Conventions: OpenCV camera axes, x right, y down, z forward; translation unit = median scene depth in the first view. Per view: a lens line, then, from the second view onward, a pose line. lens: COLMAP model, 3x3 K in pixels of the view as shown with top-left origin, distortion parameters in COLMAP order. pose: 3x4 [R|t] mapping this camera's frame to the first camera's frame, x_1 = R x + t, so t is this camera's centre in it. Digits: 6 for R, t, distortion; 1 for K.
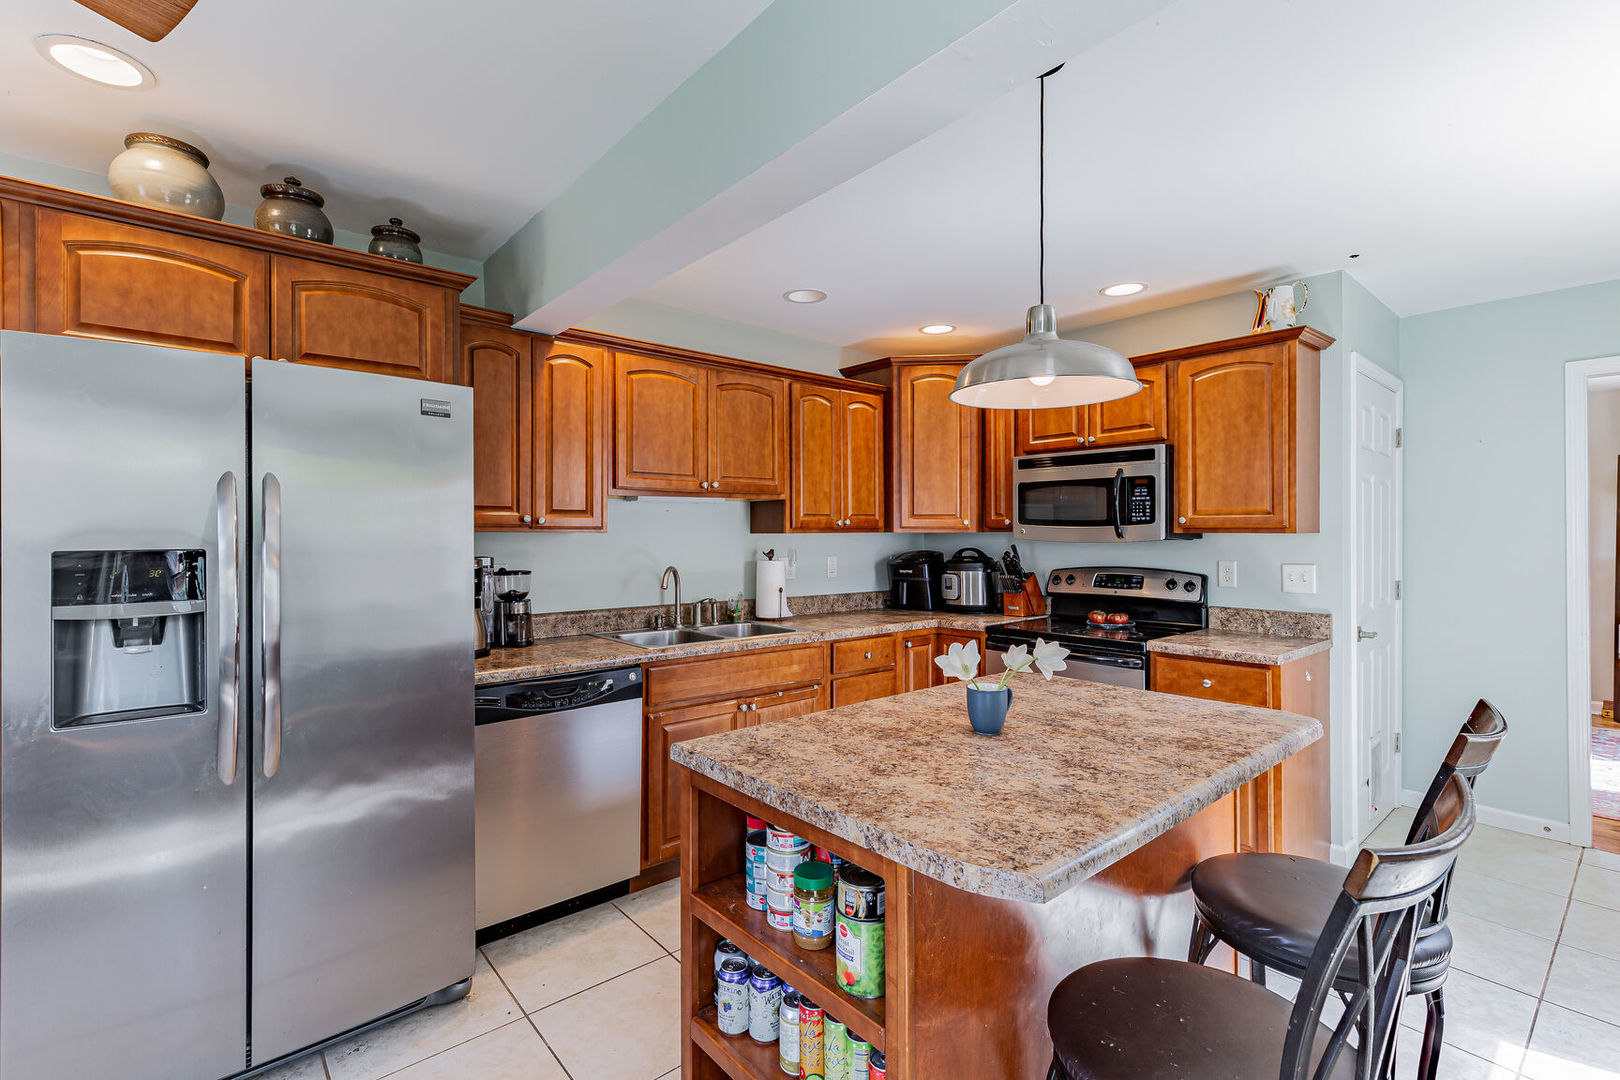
lens RADIAL K [[751.3, 0, 804.7], [0, 751.3, 532.0], [0, 0, 1]] dist [0.009061, -0.002243]
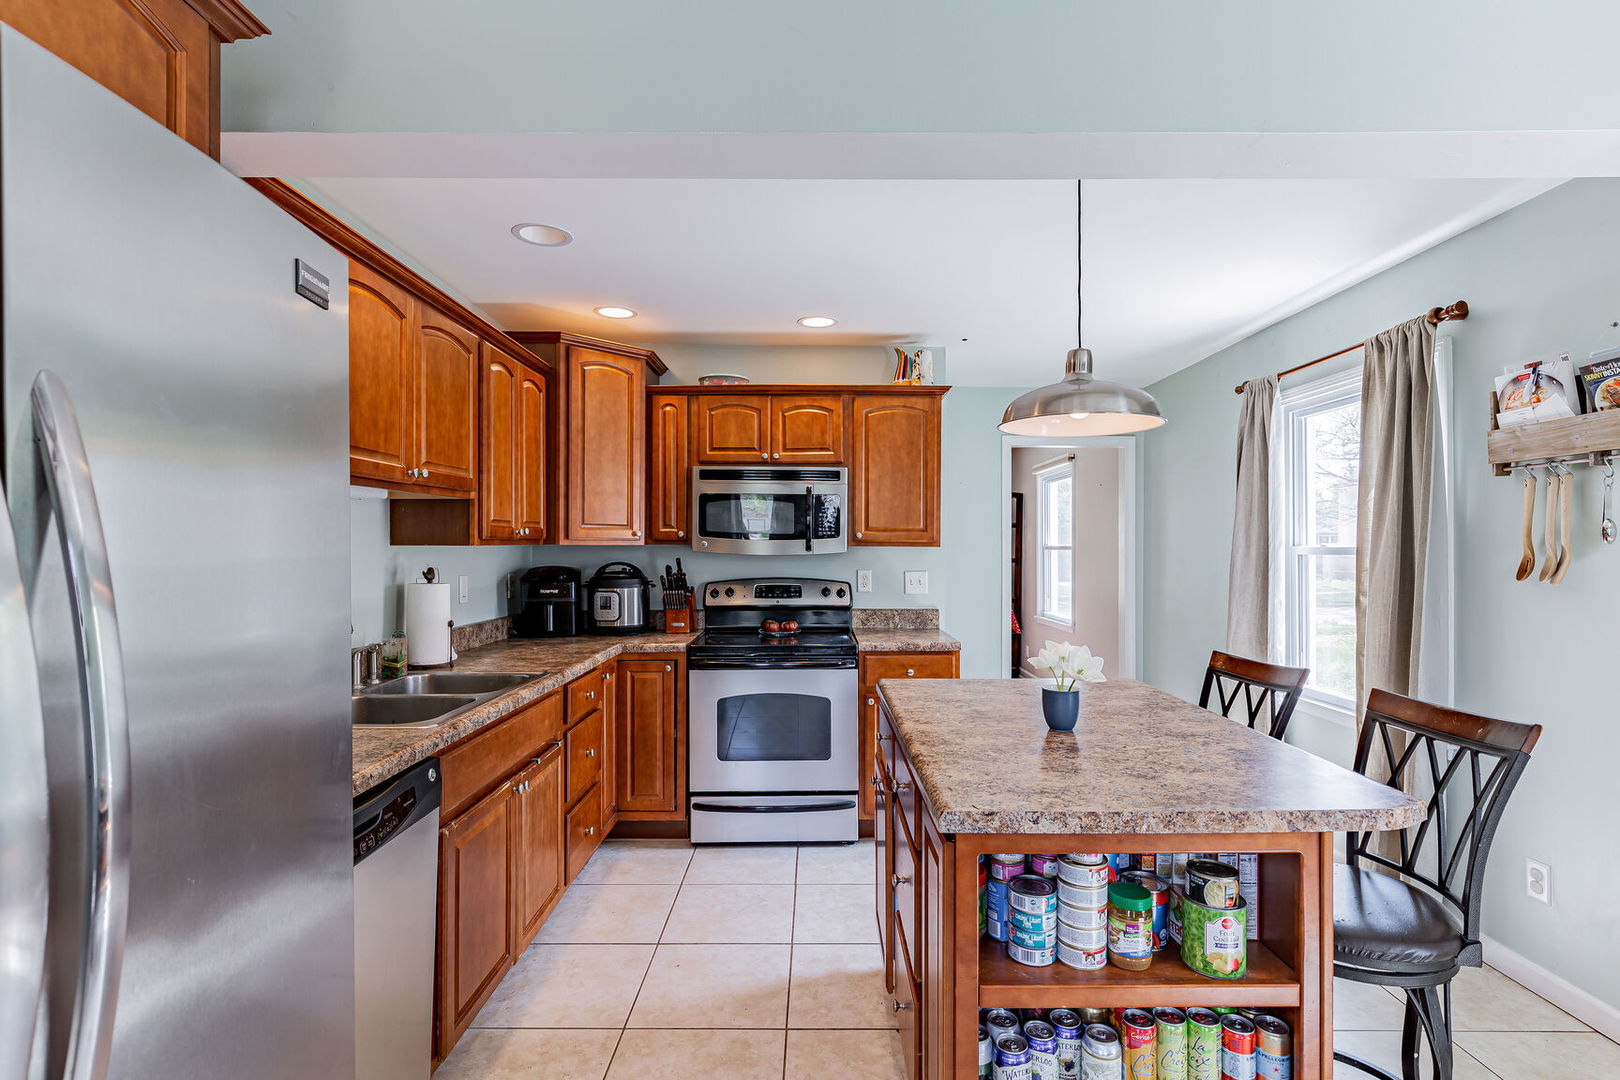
lens RADIAL K [[777.8, 0, 817.2], [0, 777.8, 540.3], [0, 0, 1]] dist [-0.003542, -0.000145]
pose [[0.630975, 0.007924, 0.775763, -0.420174], [-0.004665, 0.999969, -0.006419, 0.000117], [-0.775789, 0.000431, 0.630992, 0.274716]]
